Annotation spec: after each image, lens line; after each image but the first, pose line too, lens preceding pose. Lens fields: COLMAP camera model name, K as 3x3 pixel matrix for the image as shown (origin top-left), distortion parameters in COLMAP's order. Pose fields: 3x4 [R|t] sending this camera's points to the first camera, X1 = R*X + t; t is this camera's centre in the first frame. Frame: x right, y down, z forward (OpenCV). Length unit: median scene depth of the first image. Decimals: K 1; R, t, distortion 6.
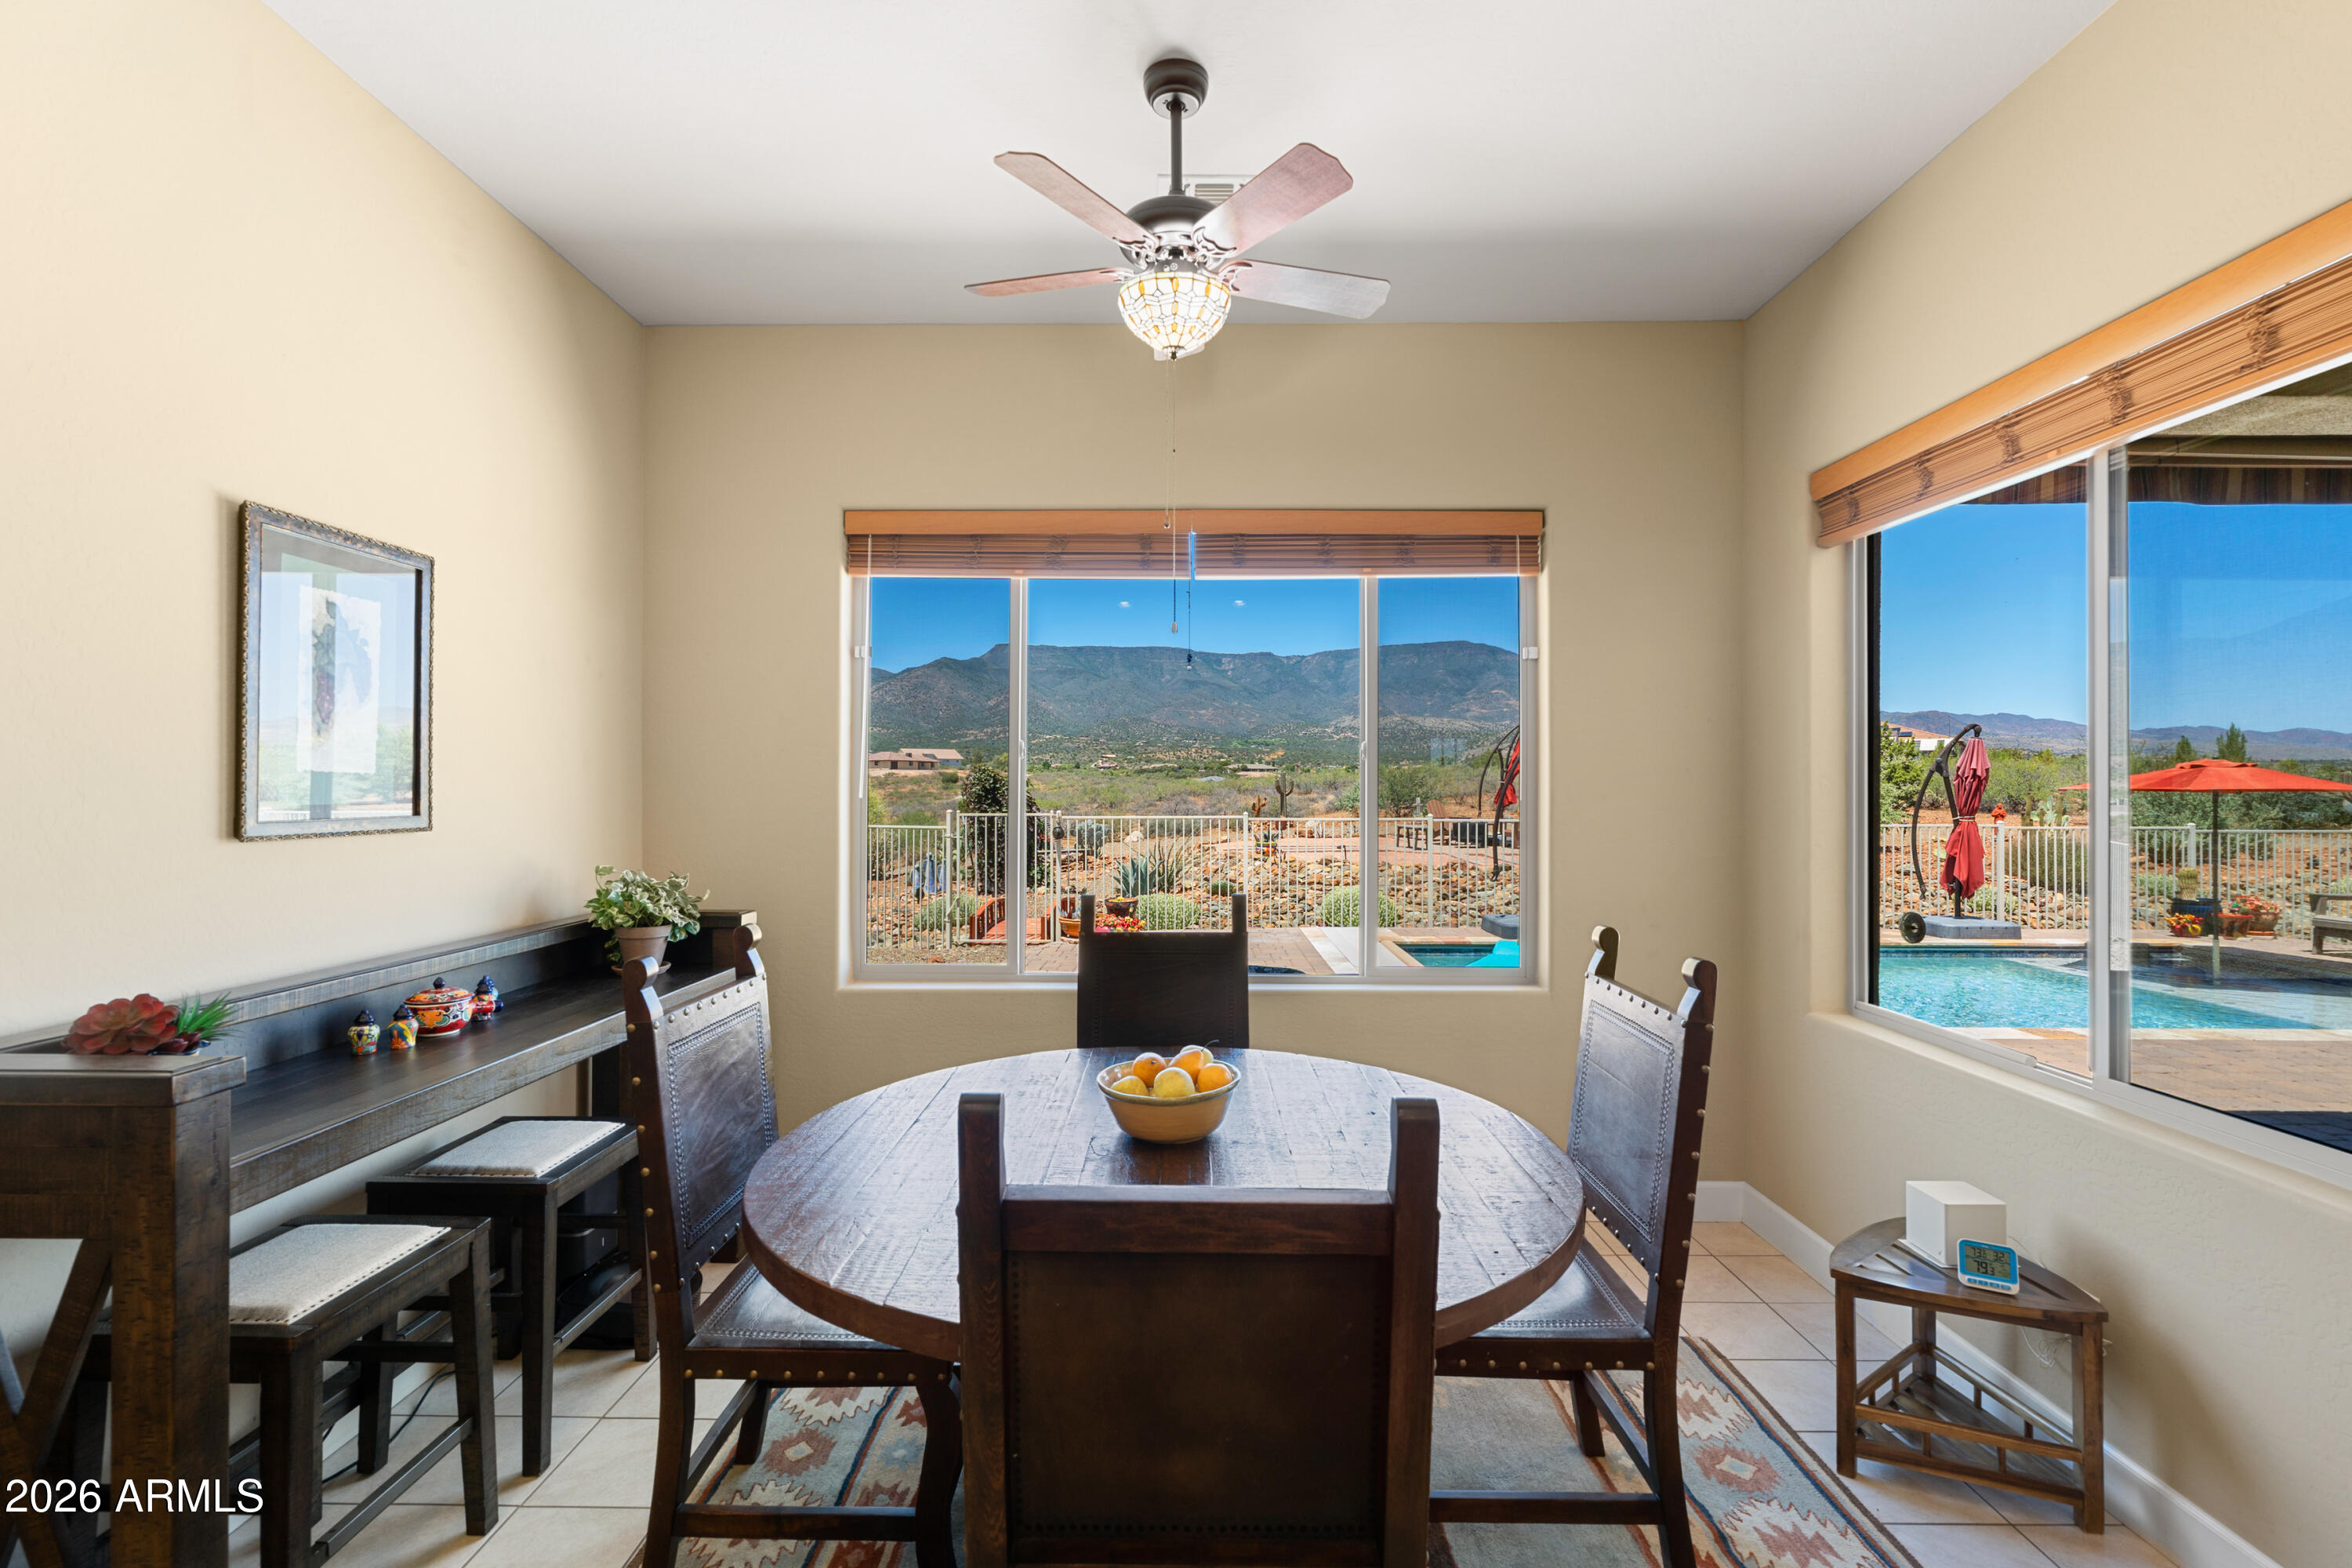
lens RADIAL K [[1075.7, 0, 1173.2], [0, 1075.7, 781.3], [0, 0, 1]] dist [-0.007956, 0.004317]
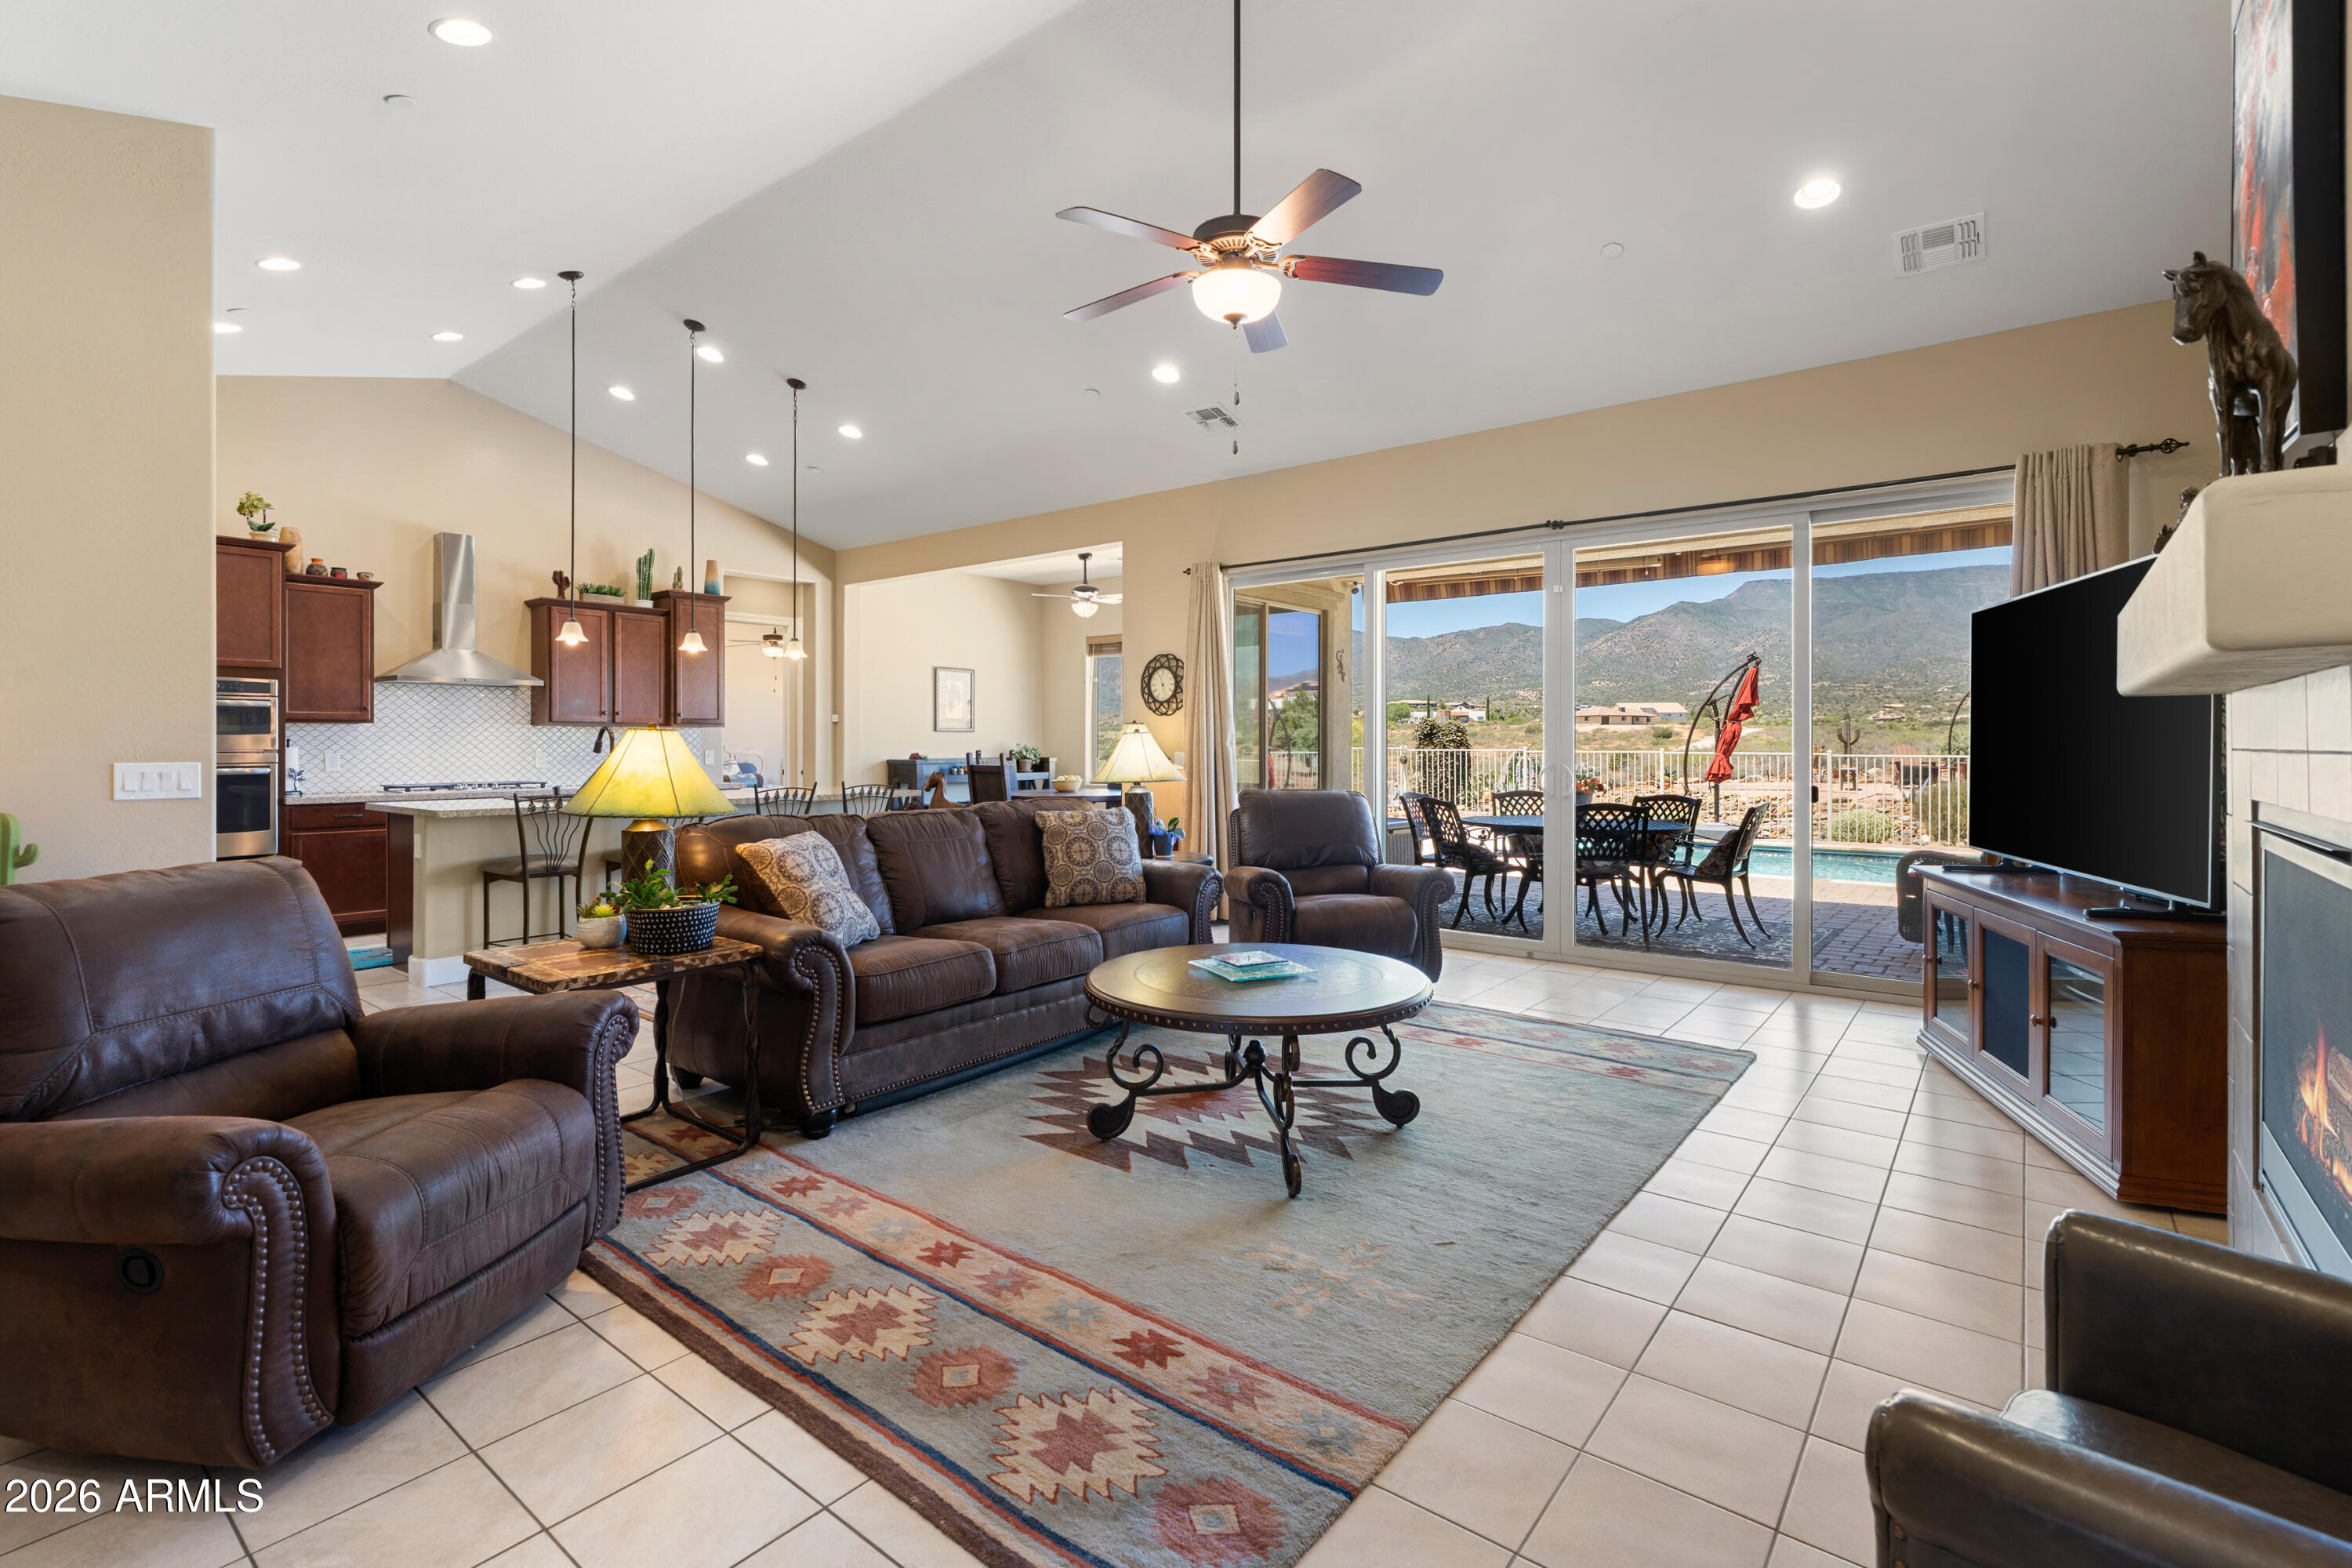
lens RADIAL K [[1075.7, 0, 1164.4], [0, 1075.7, 746.8], [0, 0, 1]] dist [-0.007956, 0.004317]
pose [[0.792519, -0.000437, -0.609847, 1.880735], [0.005539, 0.999964, 0.006481, 0.058893], [0.609822, -0.008514, 0.792493, -1.456537]]
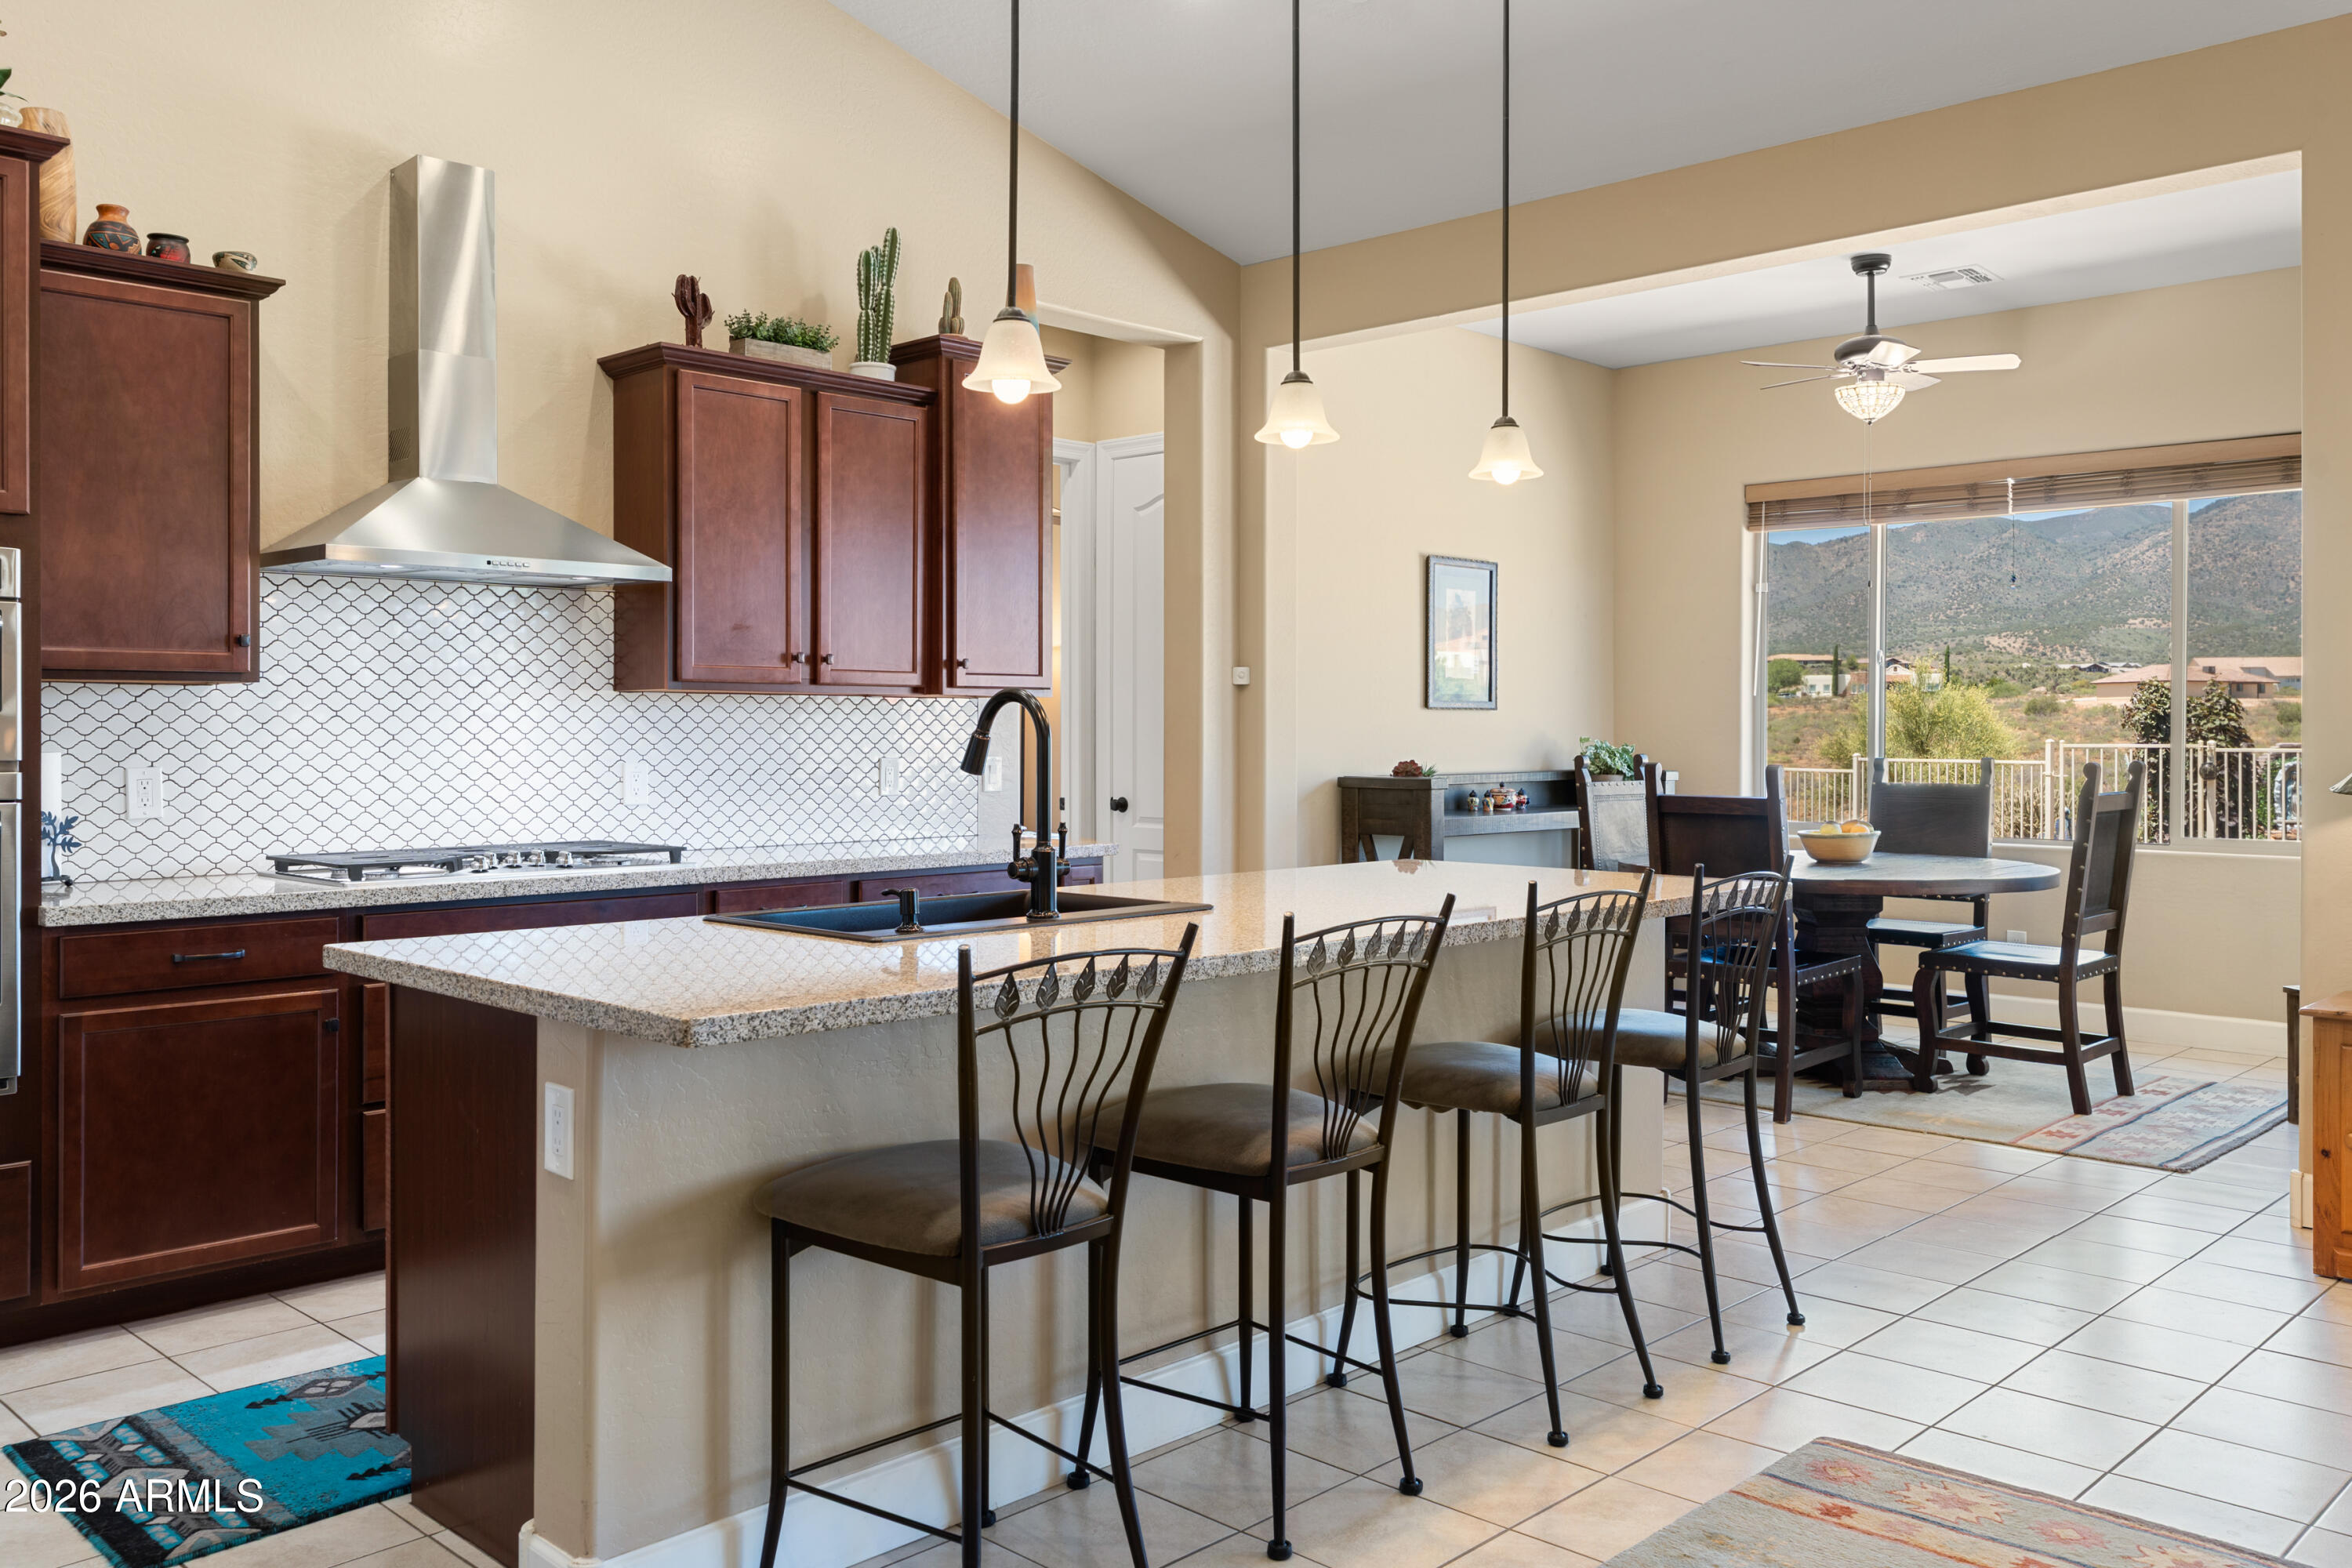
lens RADIAL K [[1879.0, 0, 1161.9], [0, 1879.0, 742.0], [0, 0, 1]] dist [0.001273, 0.005674]
pose [[0.730754, 0.003285, -0.682633, 0.792044], [0.003762, 0.999954, 0.008839, 0.049871], [0.682630, -0.009027, 0.730708, -1.270052]]
